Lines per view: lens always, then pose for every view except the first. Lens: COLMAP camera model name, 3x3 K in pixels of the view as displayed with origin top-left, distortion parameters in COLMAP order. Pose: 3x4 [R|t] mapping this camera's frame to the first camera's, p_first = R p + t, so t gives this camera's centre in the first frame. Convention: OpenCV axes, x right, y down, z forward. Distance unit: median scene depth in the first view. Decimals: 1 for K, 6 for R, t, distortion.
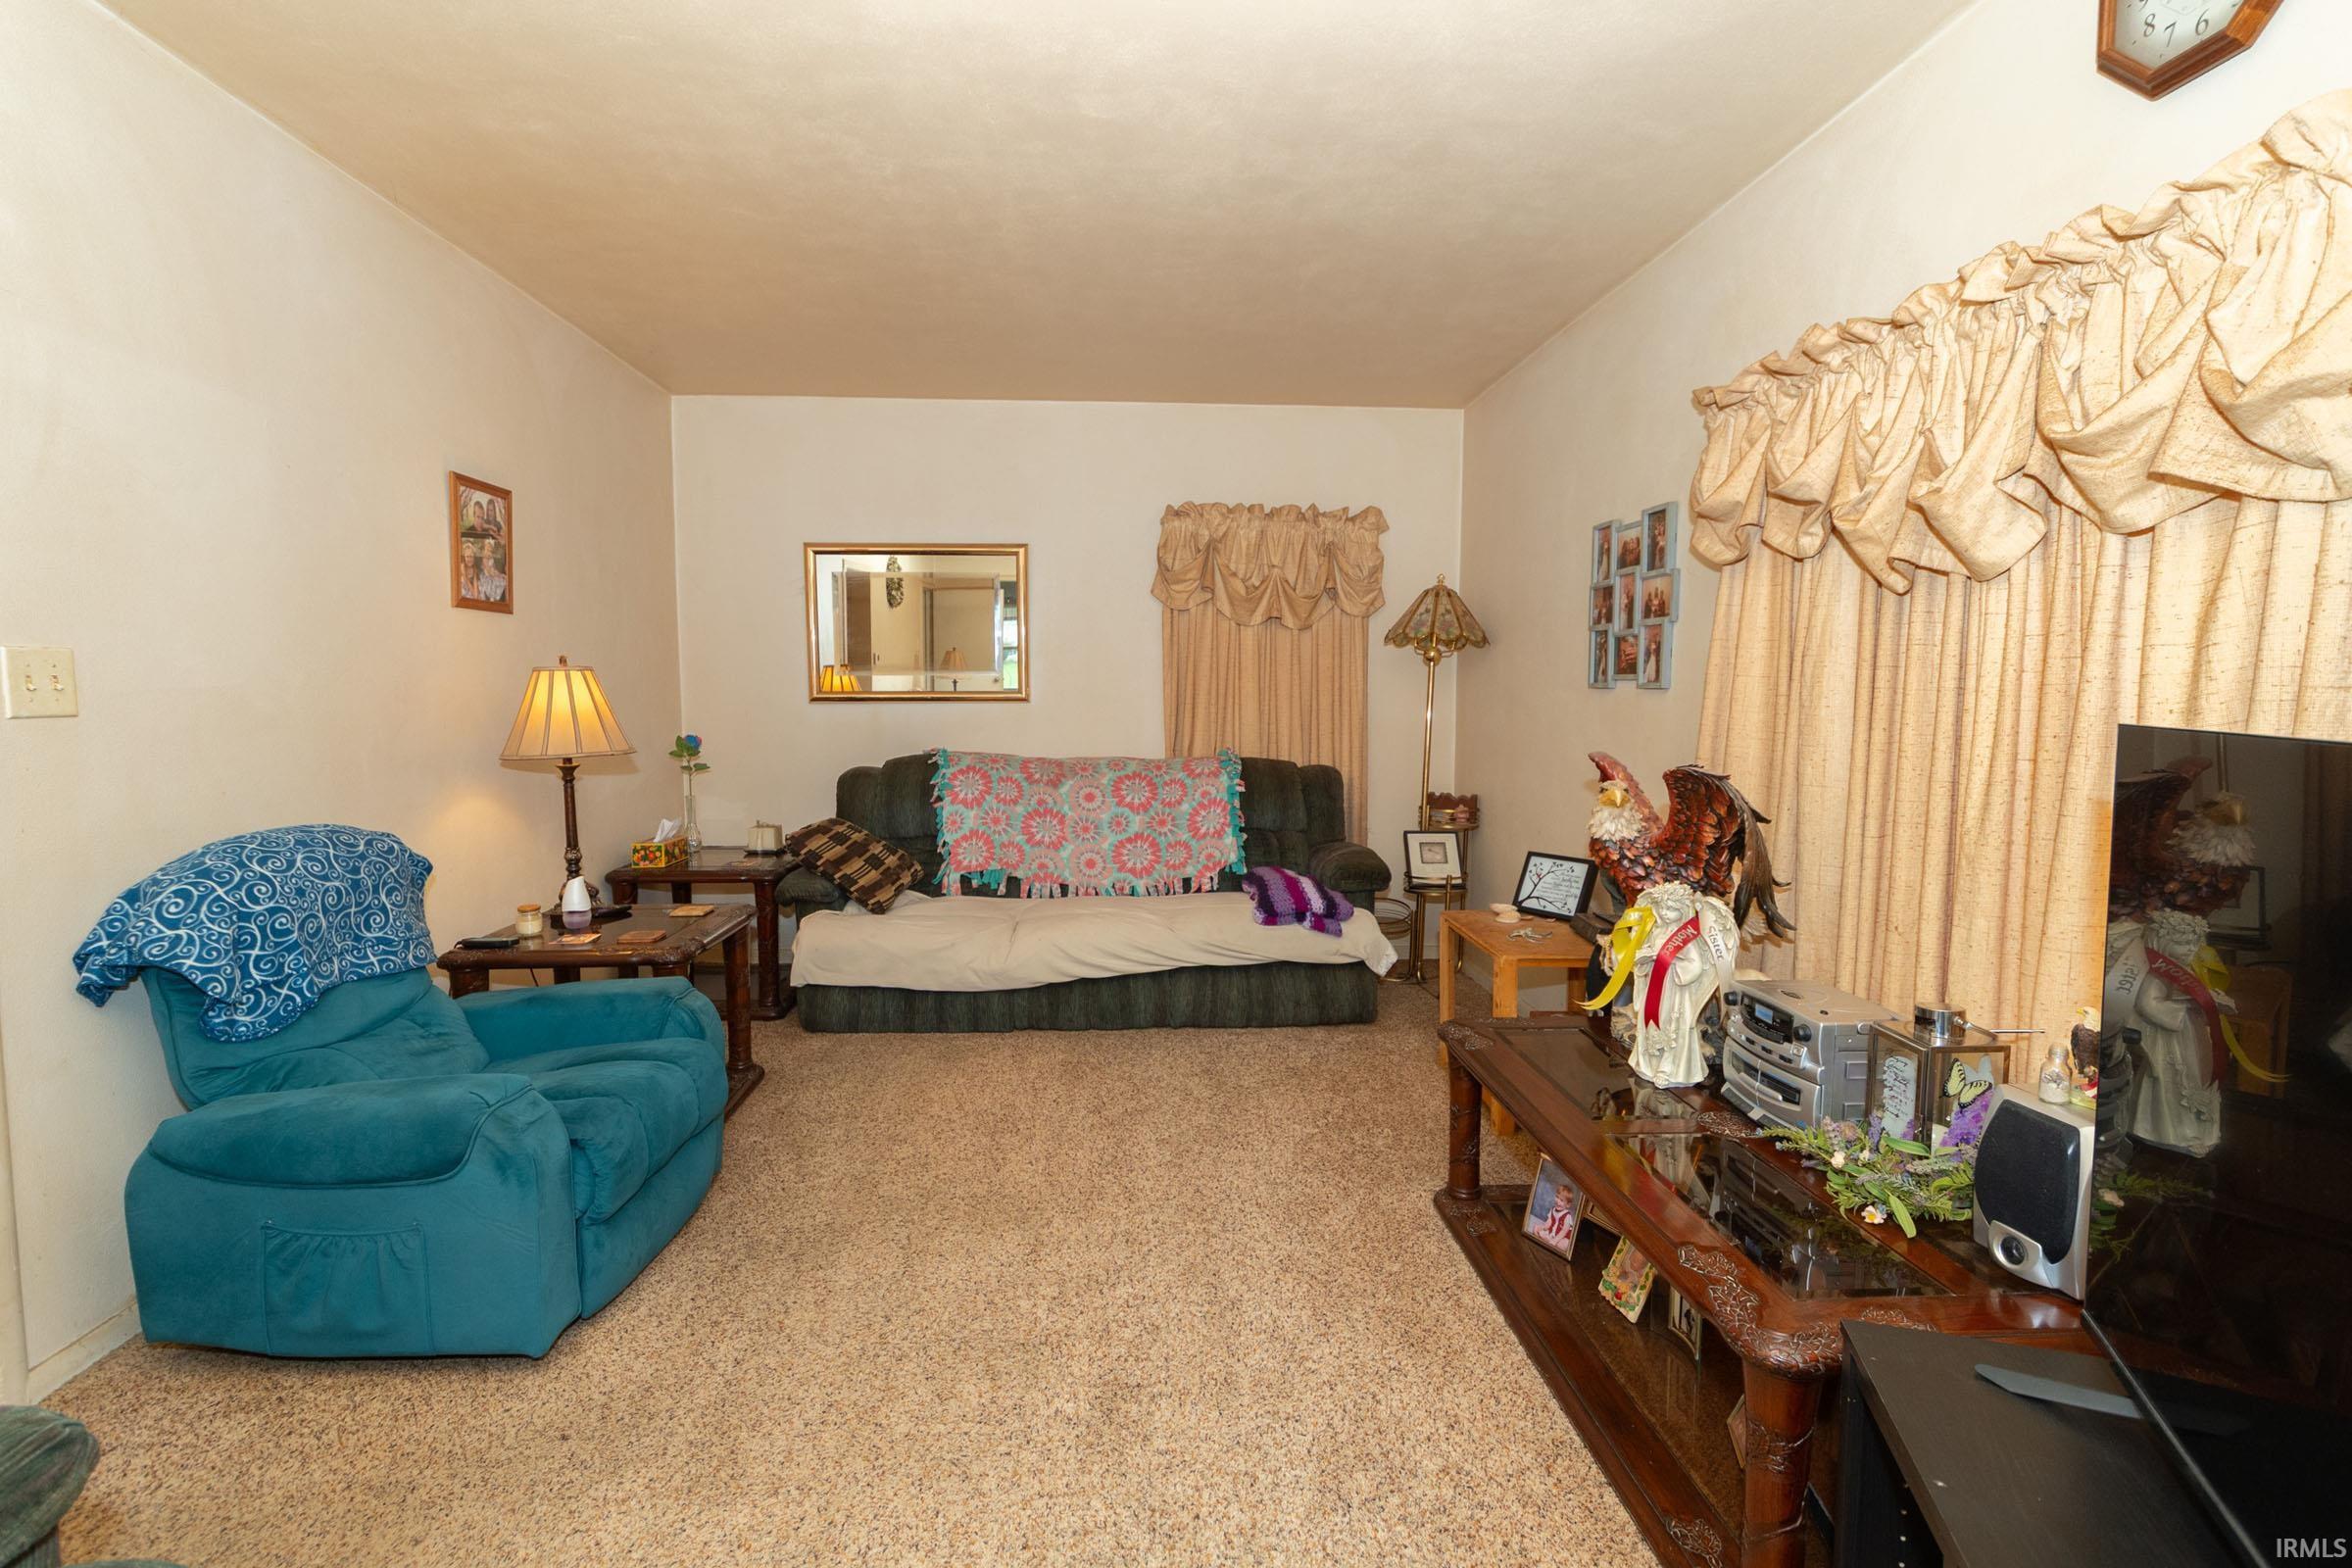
lens RADIAL K [[1078.4, 0, 1153.3], [0, 1078.4, 775.2], [0, 0, 1]] dist [0.002277, 0.000073]
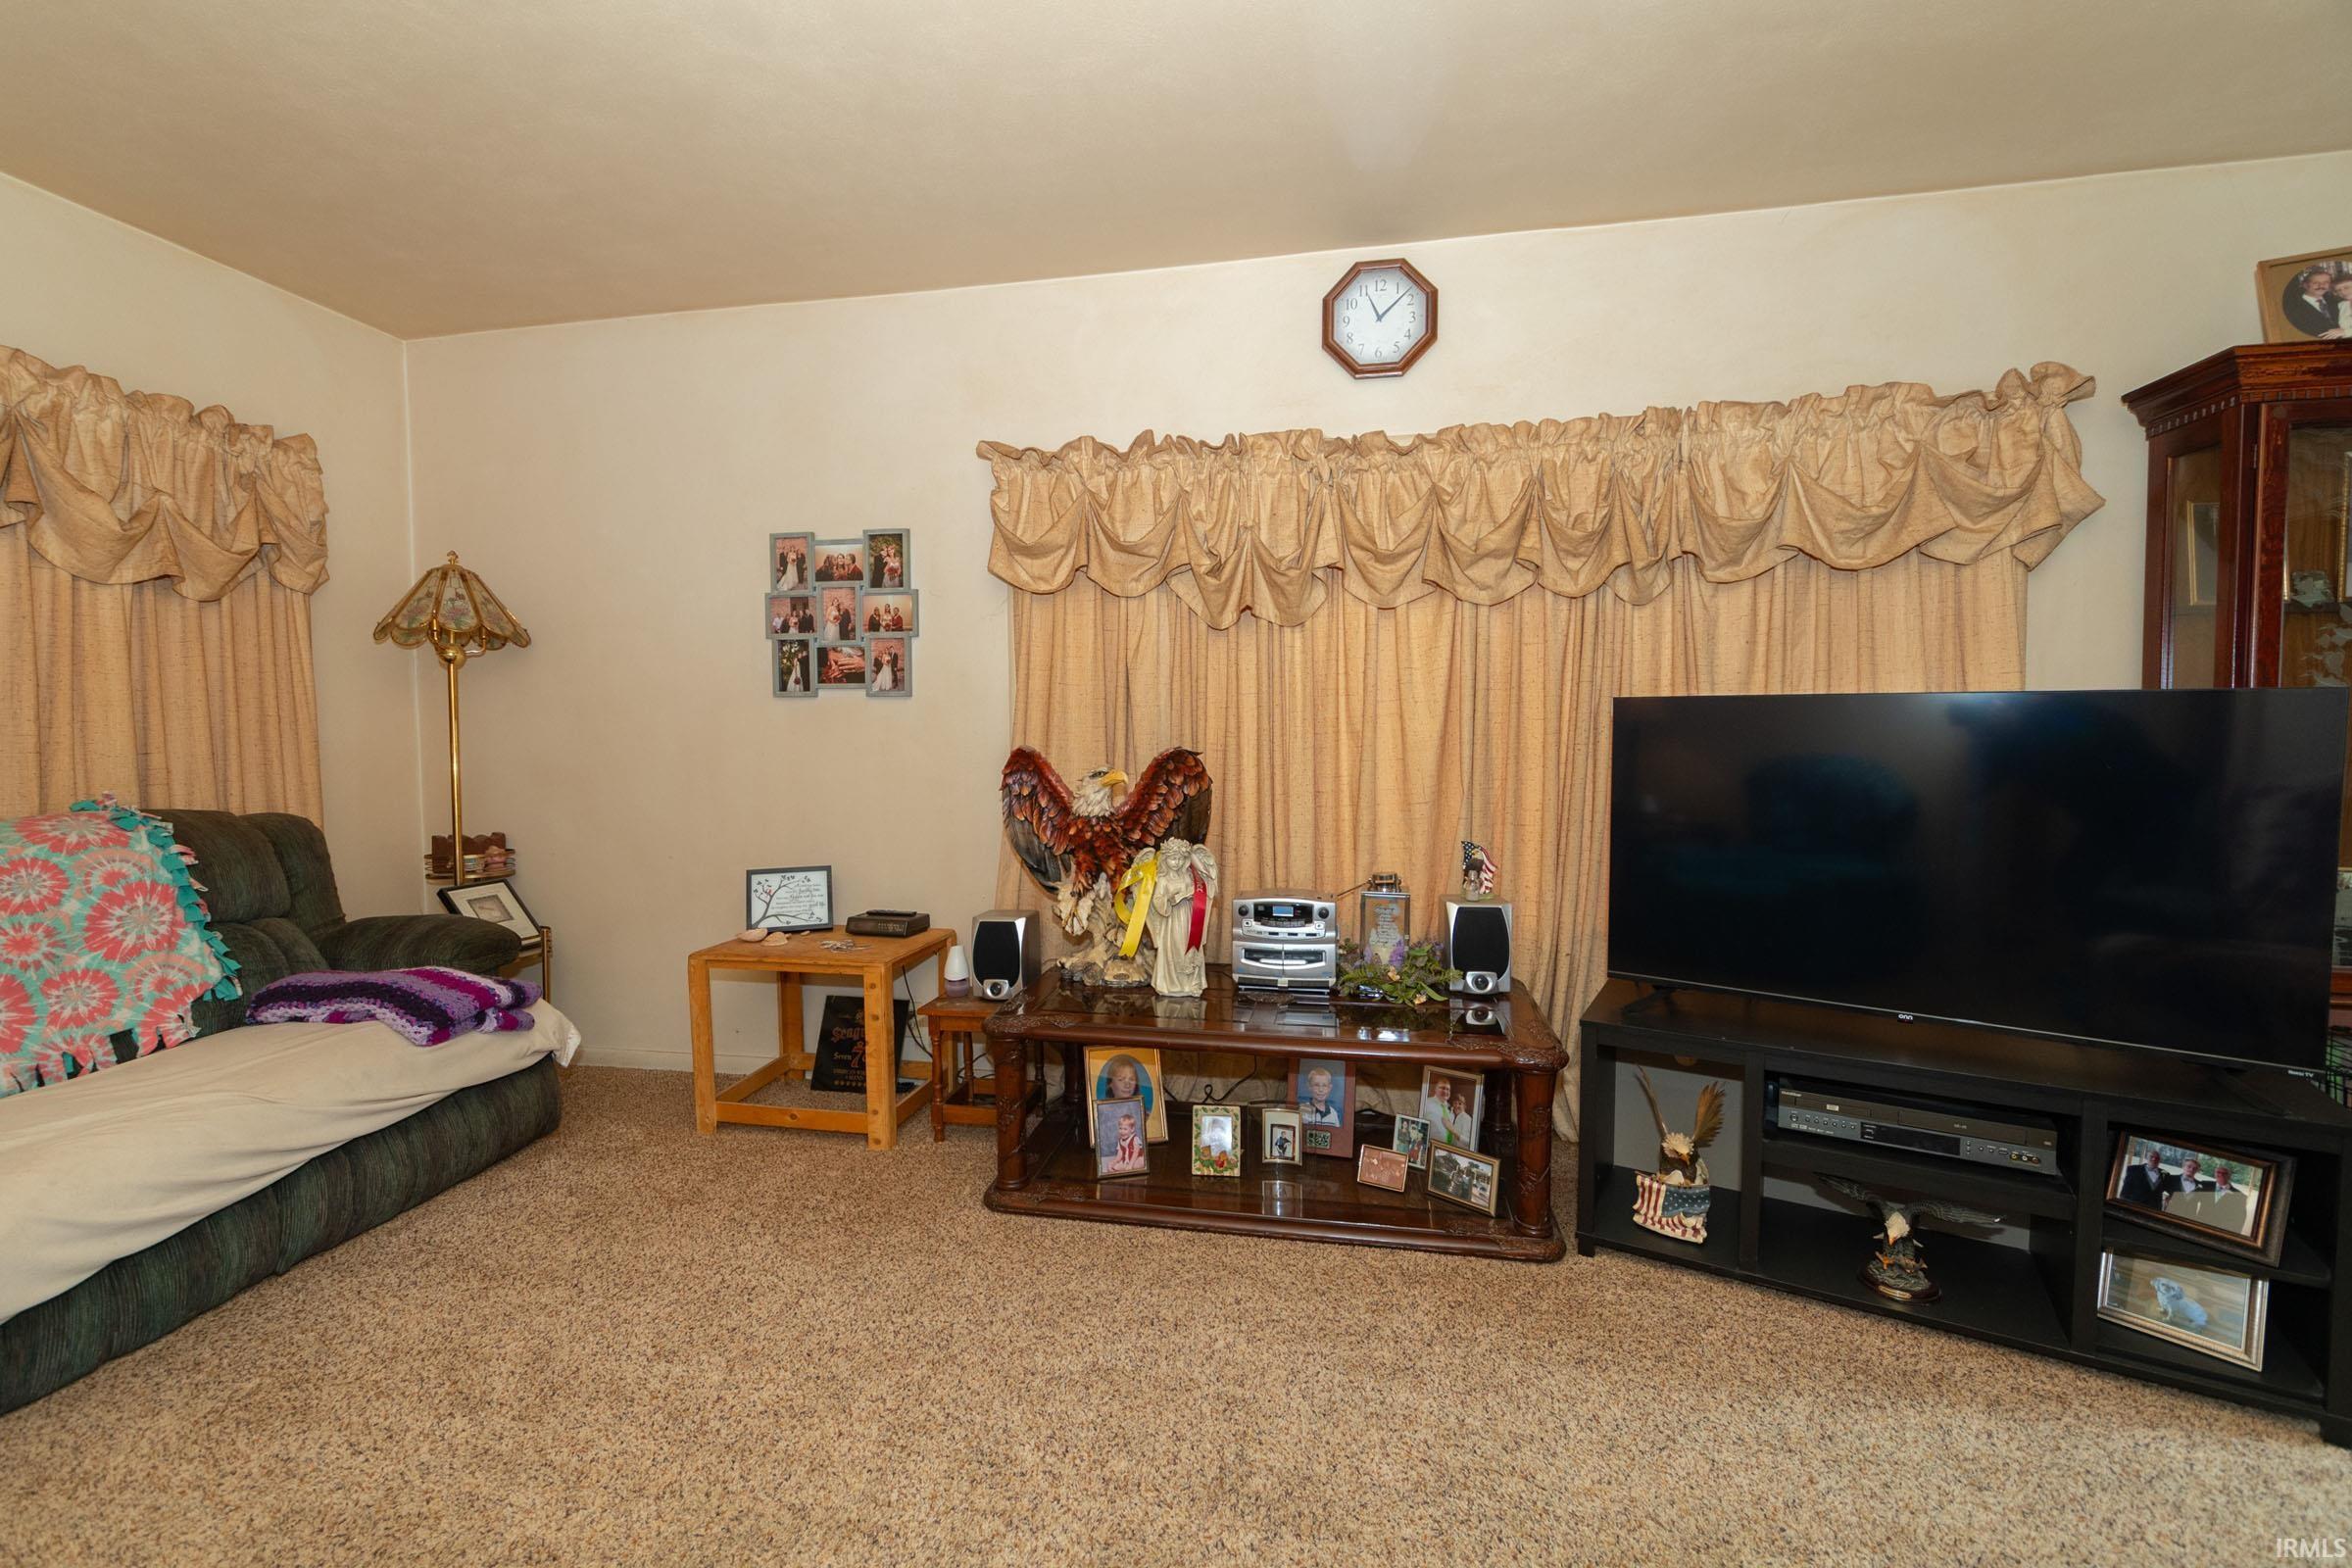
lens RADIAL K [[1040.0, 0, 1156.5], [0, 1040.0, 772.9], [0, 0, 1]] dist [0.006914, -0.000752]
pose [[0.235702, -0.046306, 0.970721, -0.351667], [0.081729, 0.996270, 0.027681, -0.007479], [-0.968383, 0.072811, 0.238608, 0.350976]]
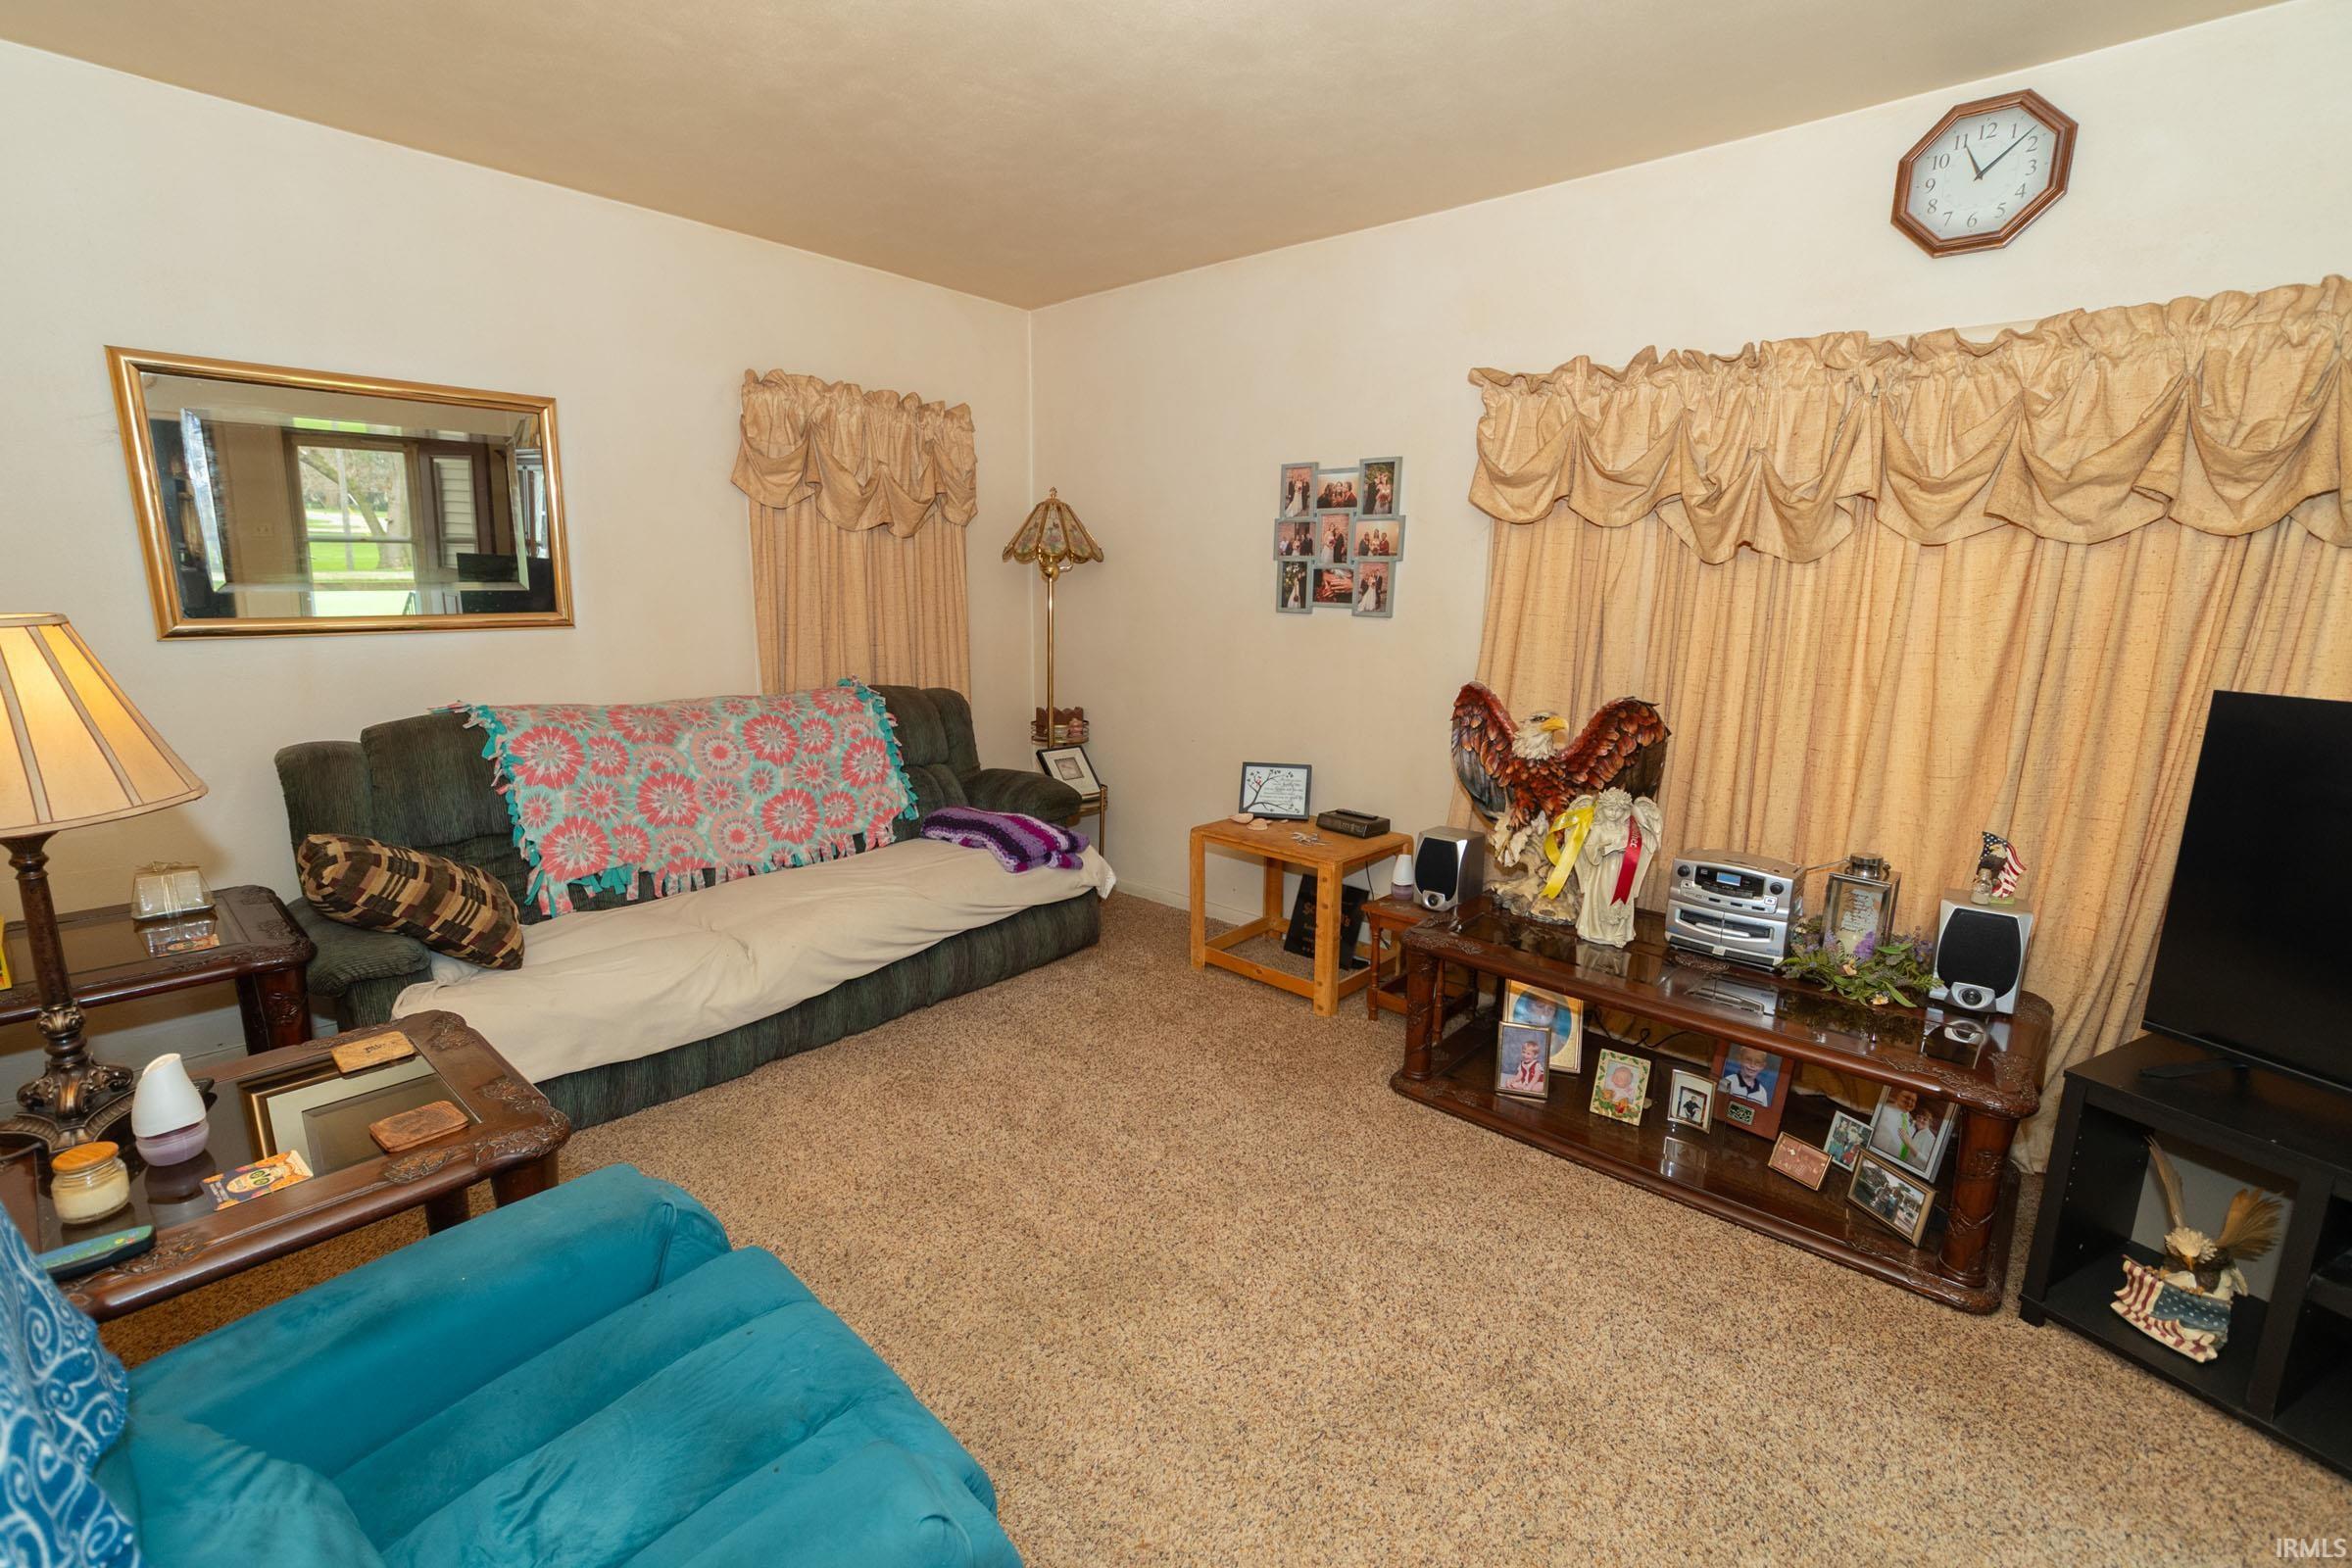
lens RADIAL K [[1040.0, 0, 1154.4], [0, 1040.0, 776.5], [0, 0, 1]] dist [0.006914, -0.000752]
pose [[0.703833, -0.129777, 0.698410, -0.370739], [0.043325, 0.989182, 0.140146, -0.054784], [-0.709043, -0.068381, 0.701842, 0.254373]]
